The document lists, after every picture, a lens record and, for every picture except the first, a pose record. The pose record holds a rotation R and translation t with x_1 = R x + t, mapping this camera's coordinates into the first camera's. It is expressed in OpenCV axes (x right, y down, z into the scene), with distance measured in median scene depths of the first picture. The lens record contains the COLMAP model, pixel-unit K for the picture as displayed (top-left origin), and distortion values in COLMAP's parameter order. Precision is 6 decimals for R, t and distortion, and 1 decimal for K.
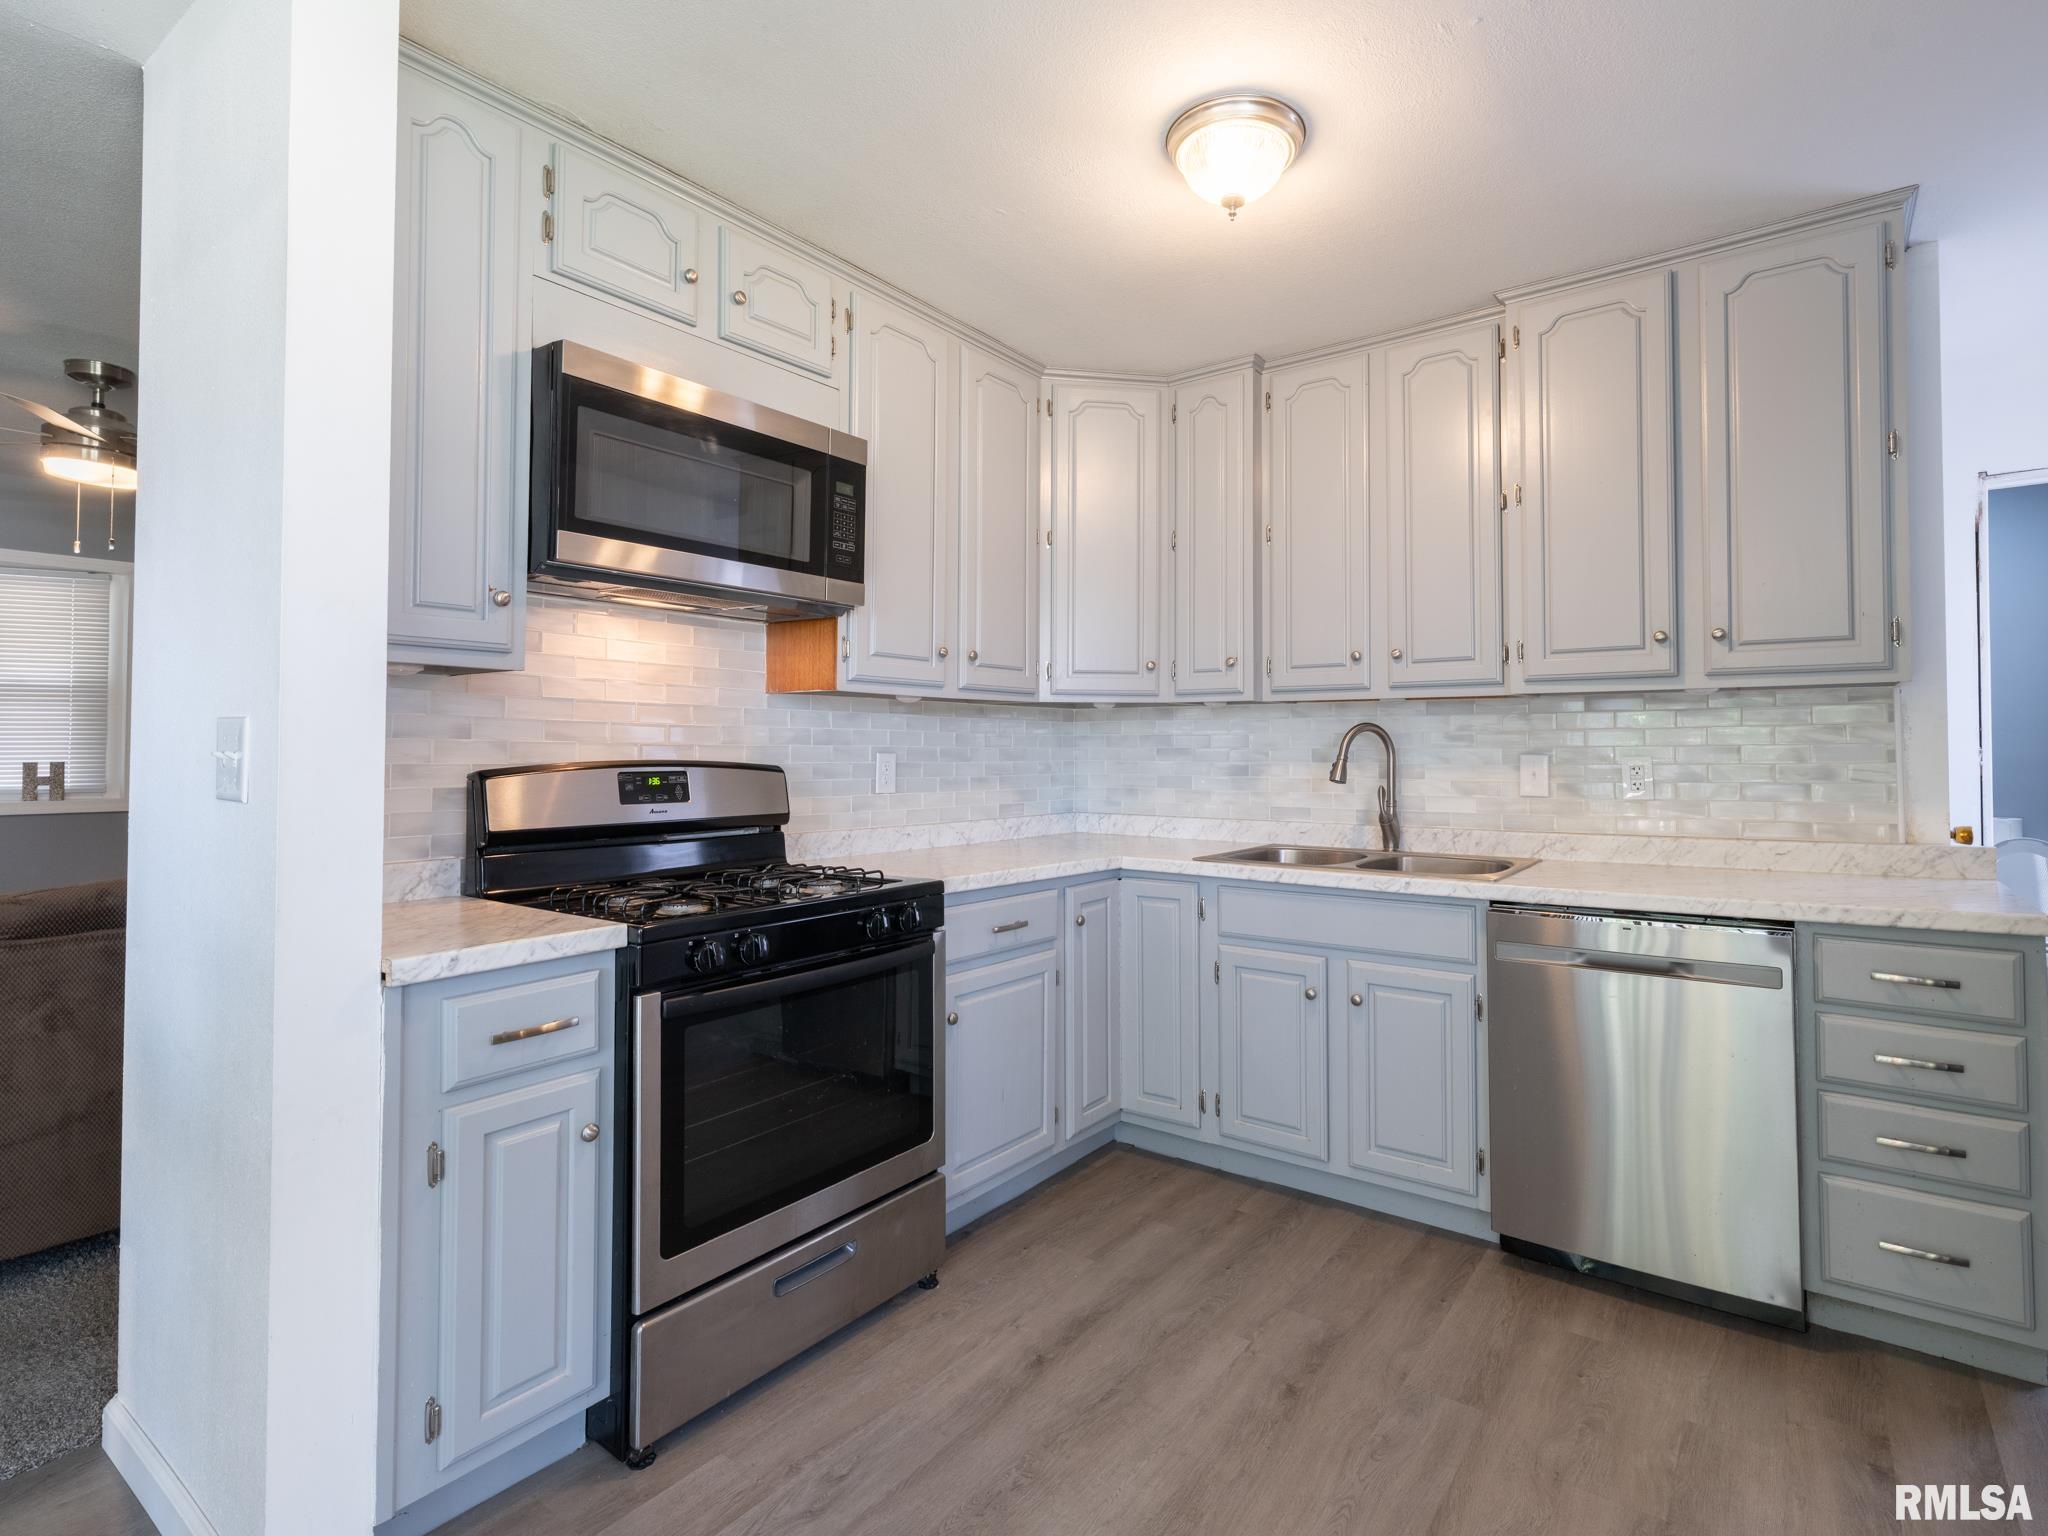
lens RADIAL K [[957.4, 0, 1024.0], [0, 957.4, 768.0], [0, 0, 1]] dist [0.001369, -0.000082]
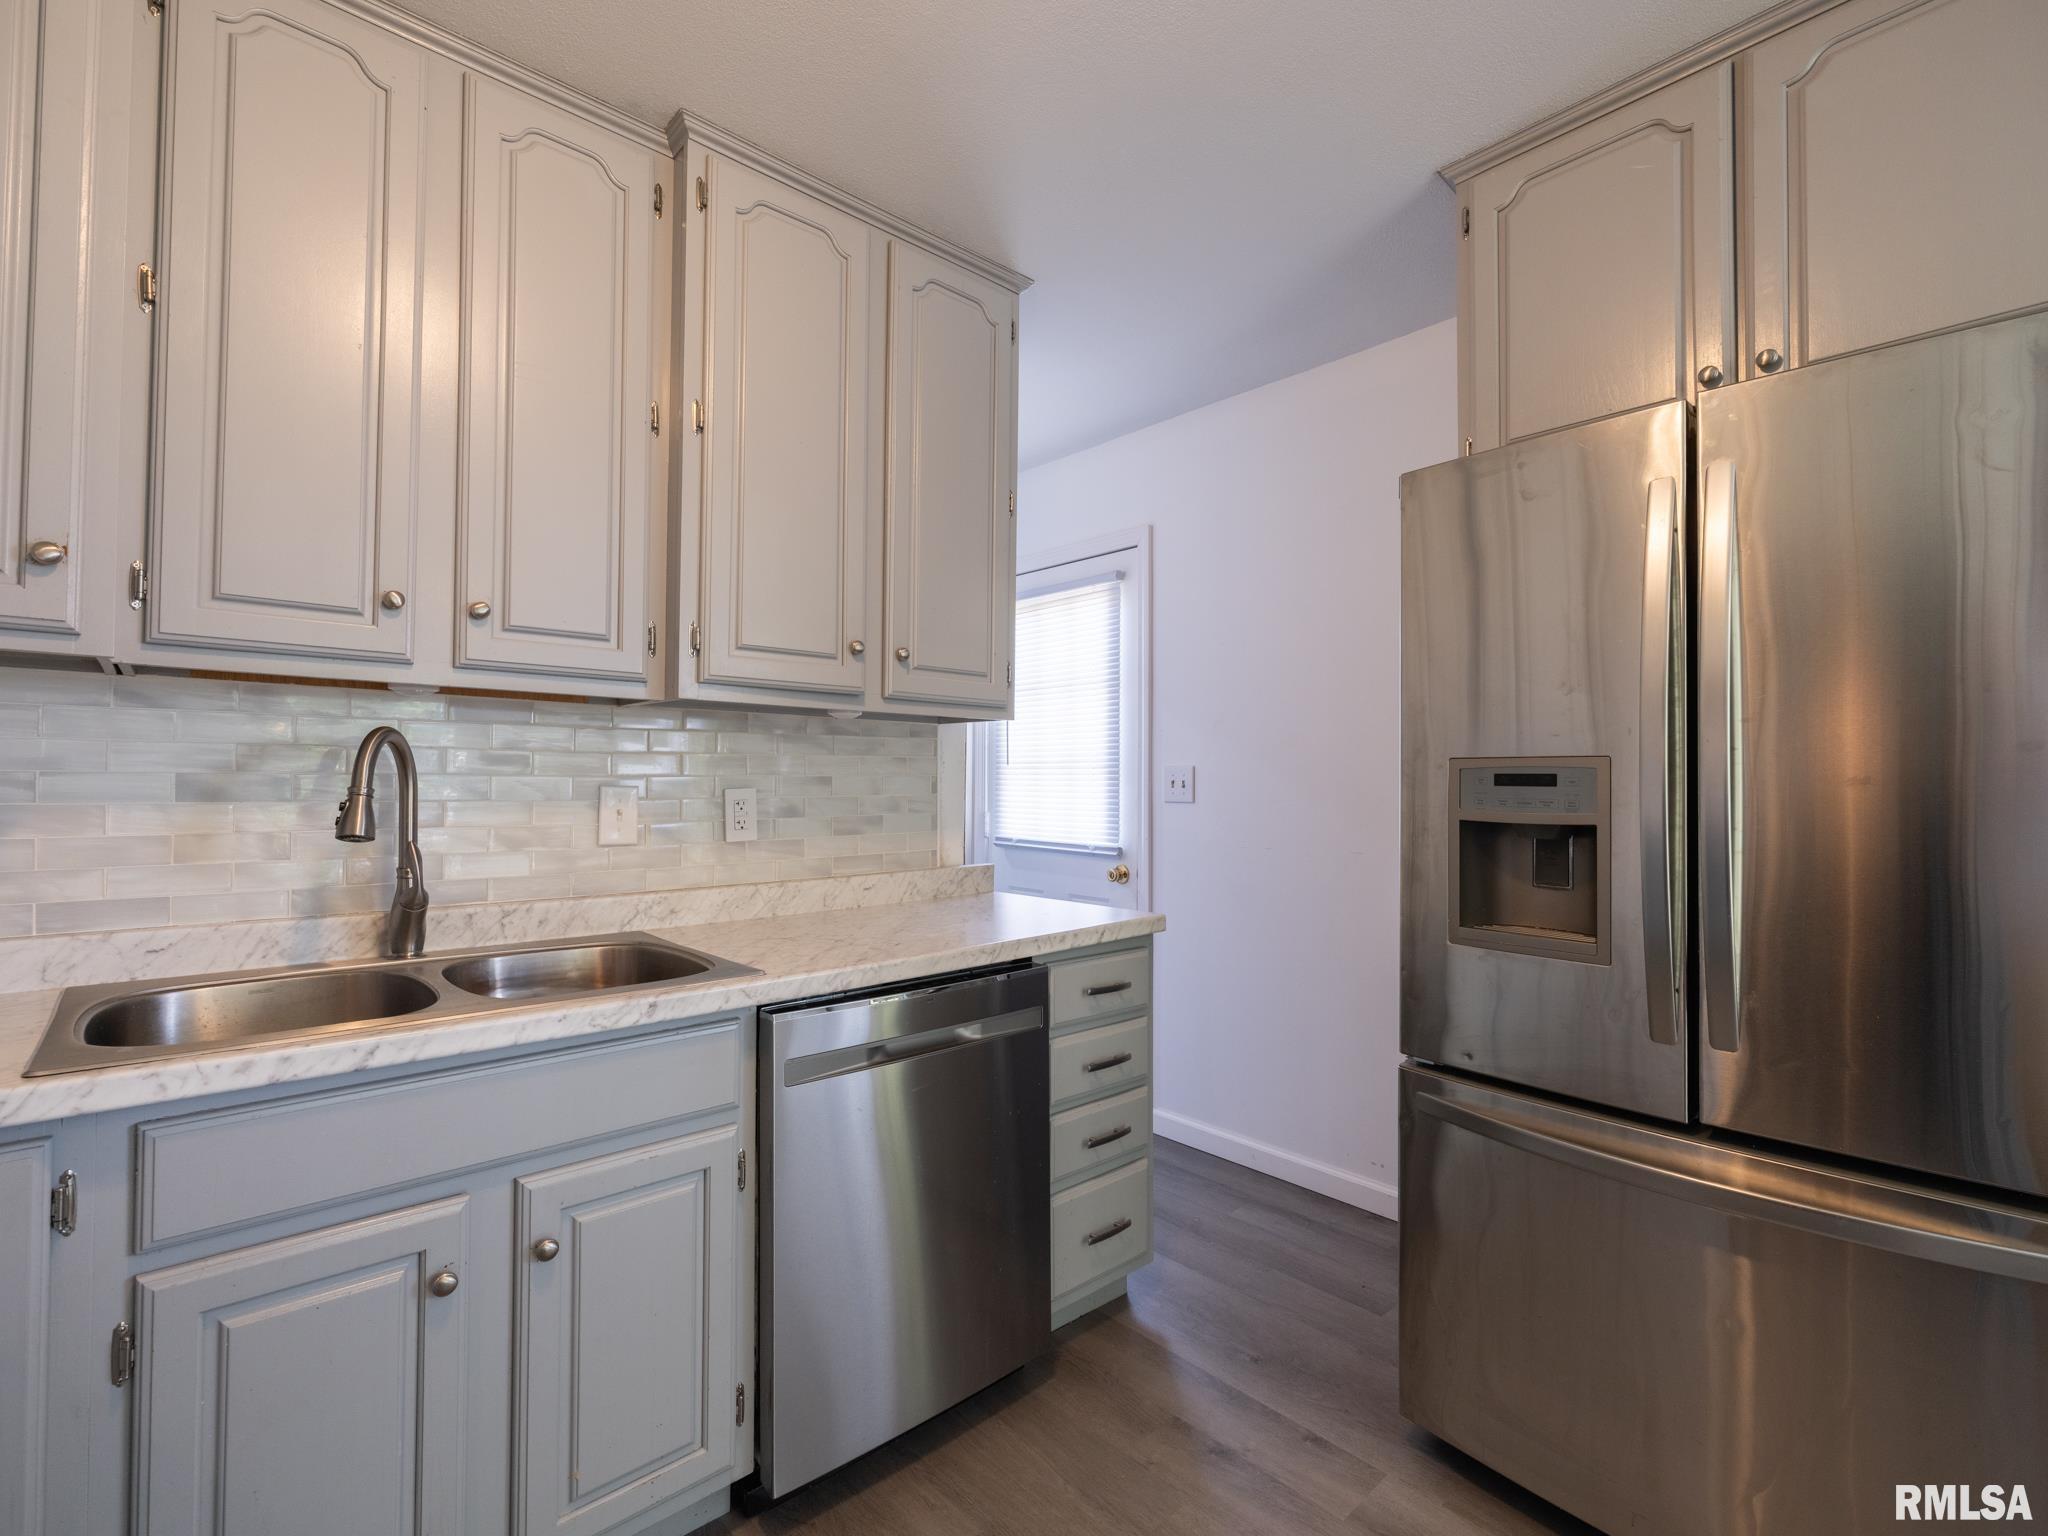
lens RADIAL K [[990.6, 0, 1024.0], [0, 990.6, 768.0], [0, 0, 1]] dist [-0.003096, -0.001076]
pose [[0.140531, 0.016245, 0.989943, -0.148487], [0.010860, 0.999780, -0.017948, -0.010314], [-0.990017, 0.013273, 0.140323, 0.593163]]
